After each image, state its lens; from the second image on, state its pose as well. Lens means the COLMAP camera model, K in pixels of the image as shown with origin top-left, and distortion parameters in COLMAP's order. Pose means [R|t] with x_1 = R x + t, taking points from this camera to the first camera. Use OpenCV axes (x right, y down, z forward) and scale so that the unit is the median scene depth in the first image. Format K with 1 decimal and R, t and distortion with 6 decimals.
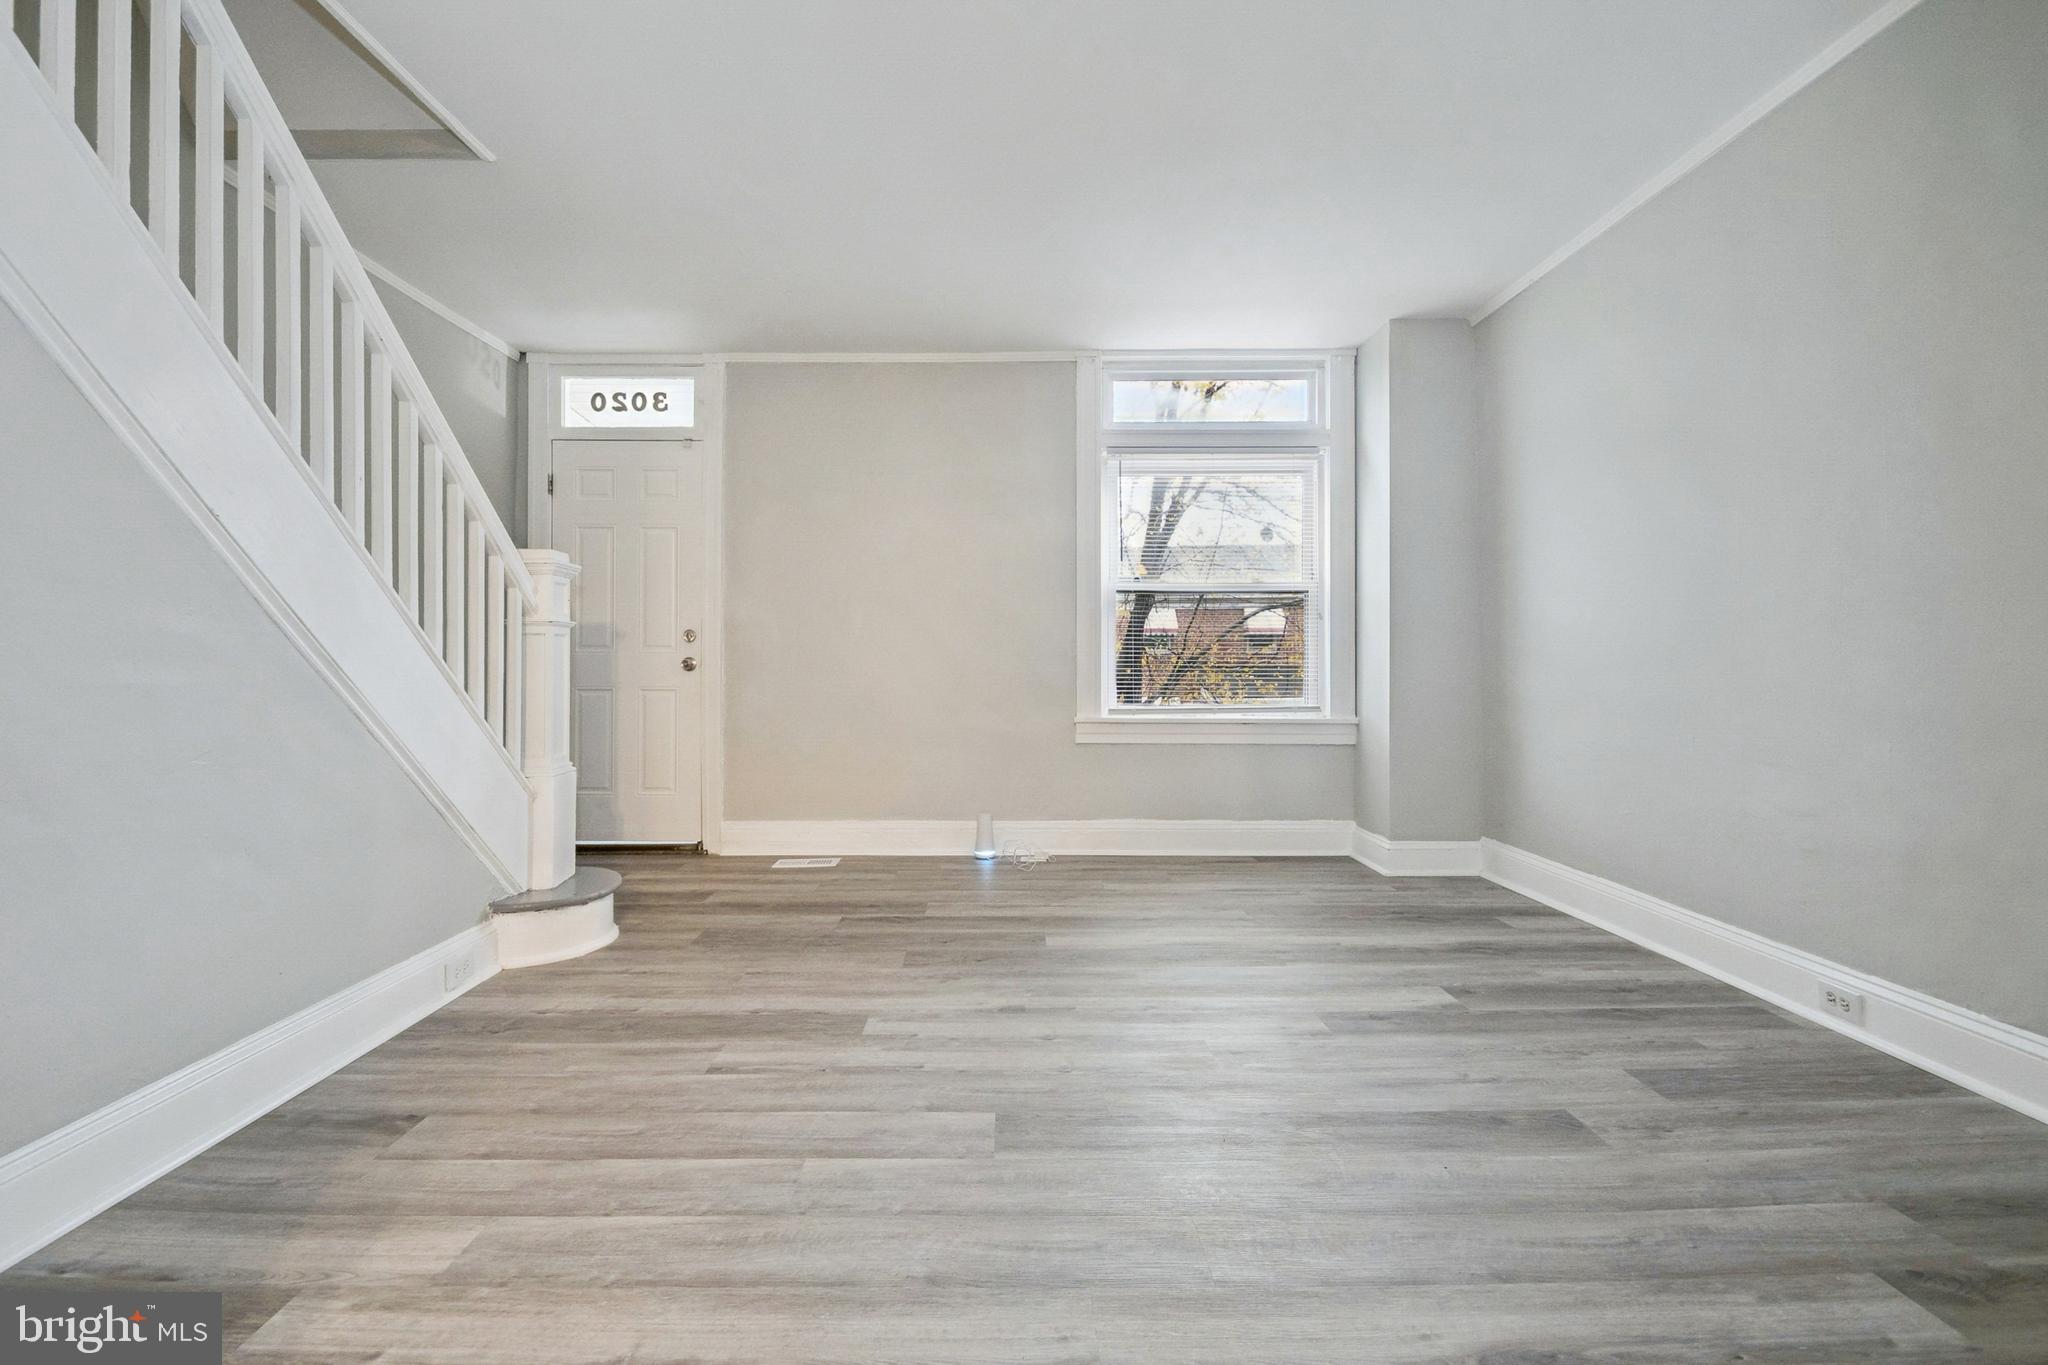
lens RADIAL K [[902.3, 0, 1020.2], [0, 902.3, 674.5], [0, 0, 1]] dist [-0.004203, -0.007972]
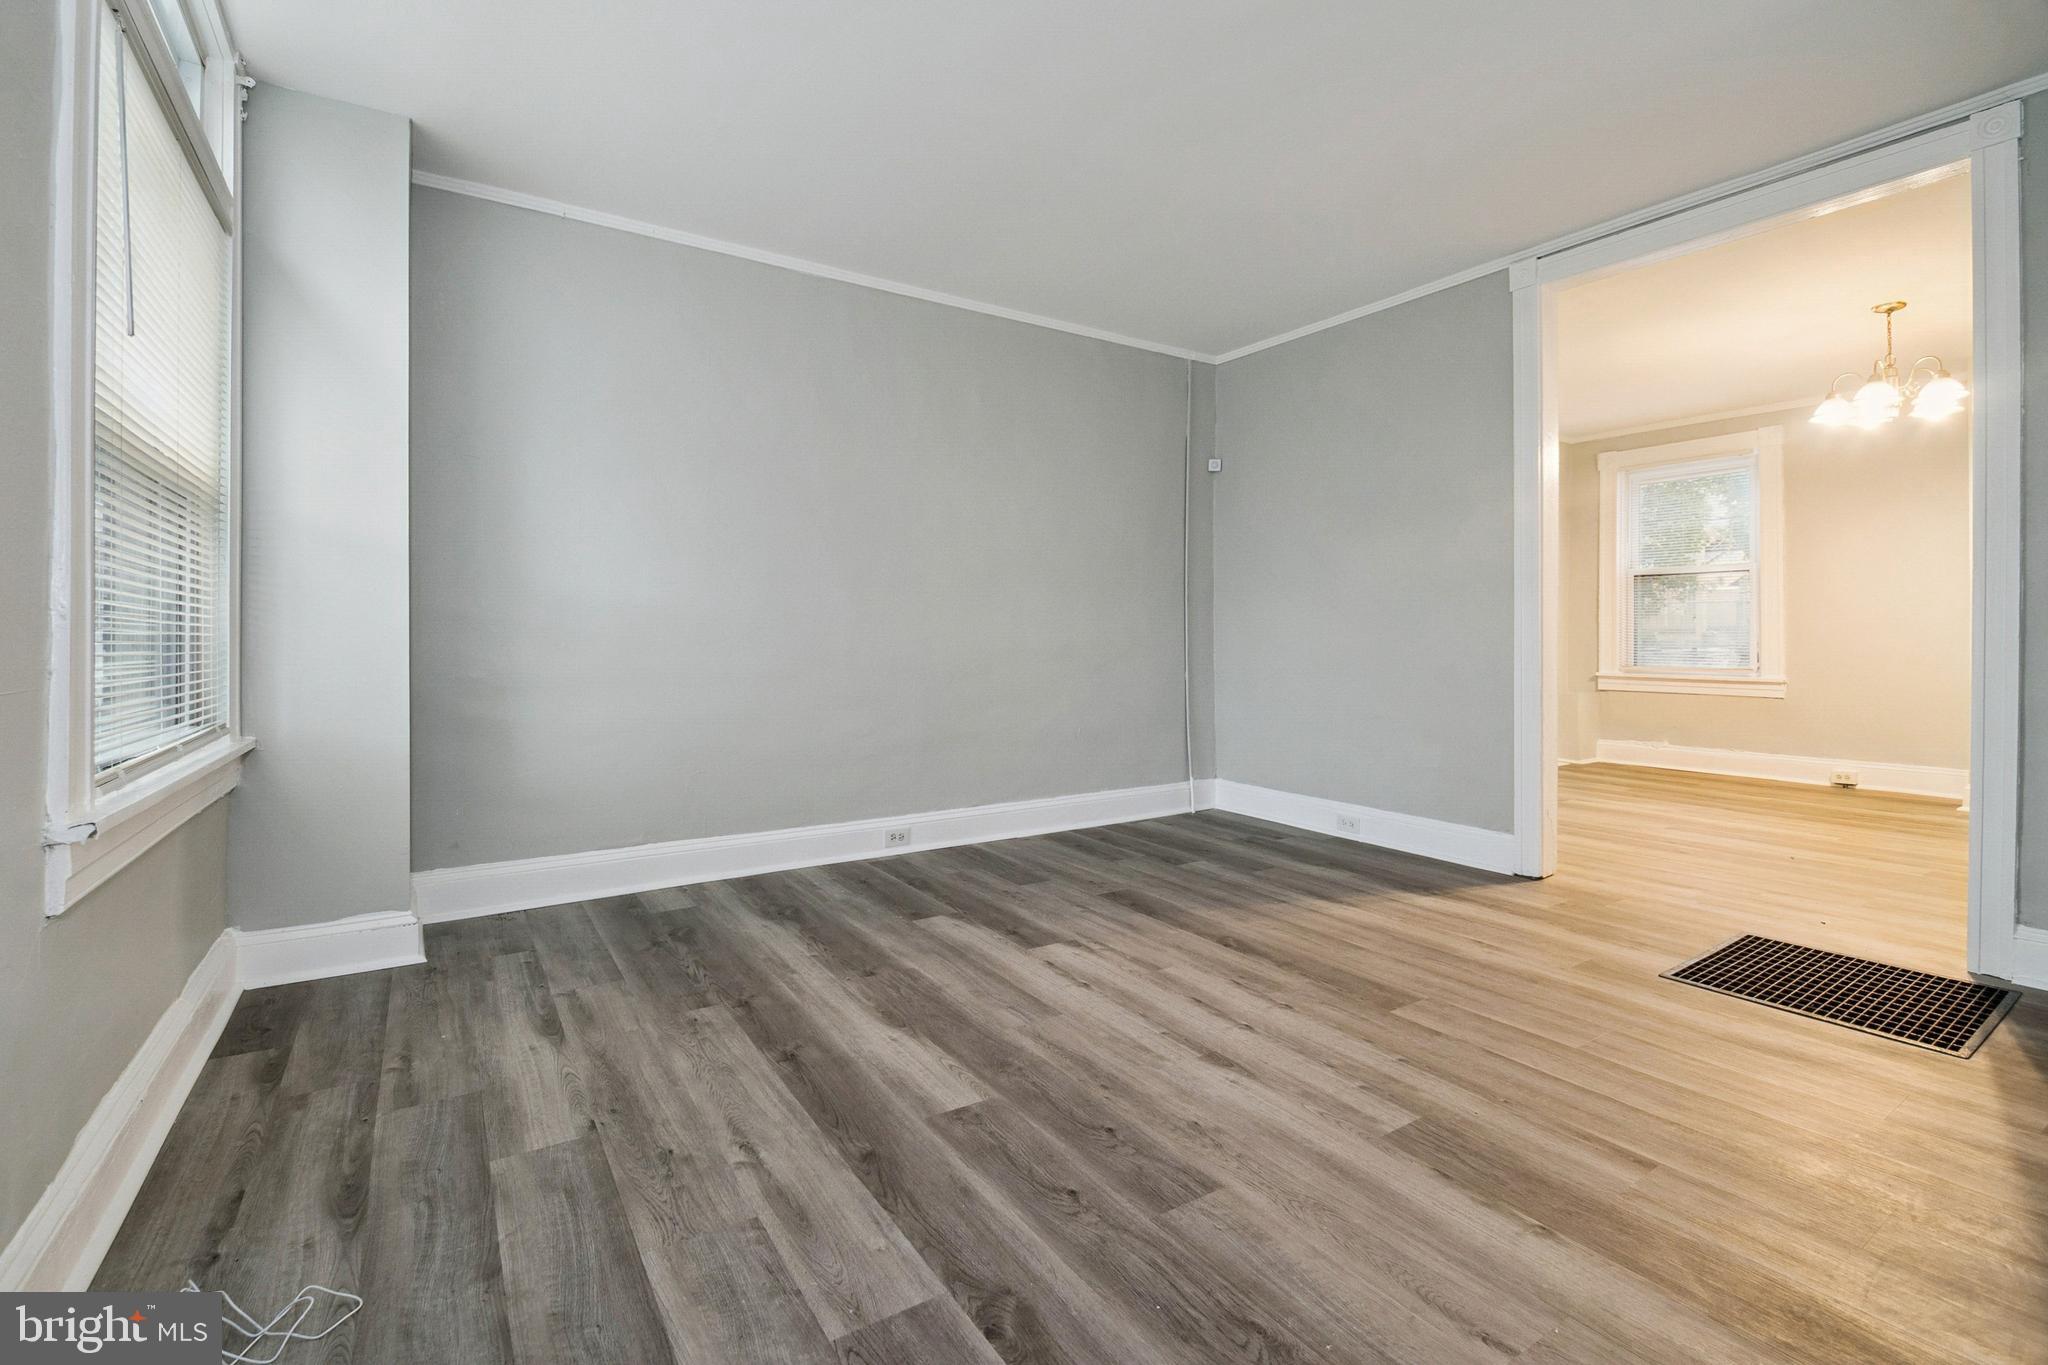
lens RADIAL K [[902.3, 0, 1028.0], [0, 902.3, 644.6], [0, 0, 1]] dist [-0.004203, -0.007972]
pose [[-0.537063, -0.003118, 0.843536, -0.603347], [0.014261, 0.999817, 0.012776, -0.010474], [-0.843421, 0.018891, -0.536920, 1.595485]]
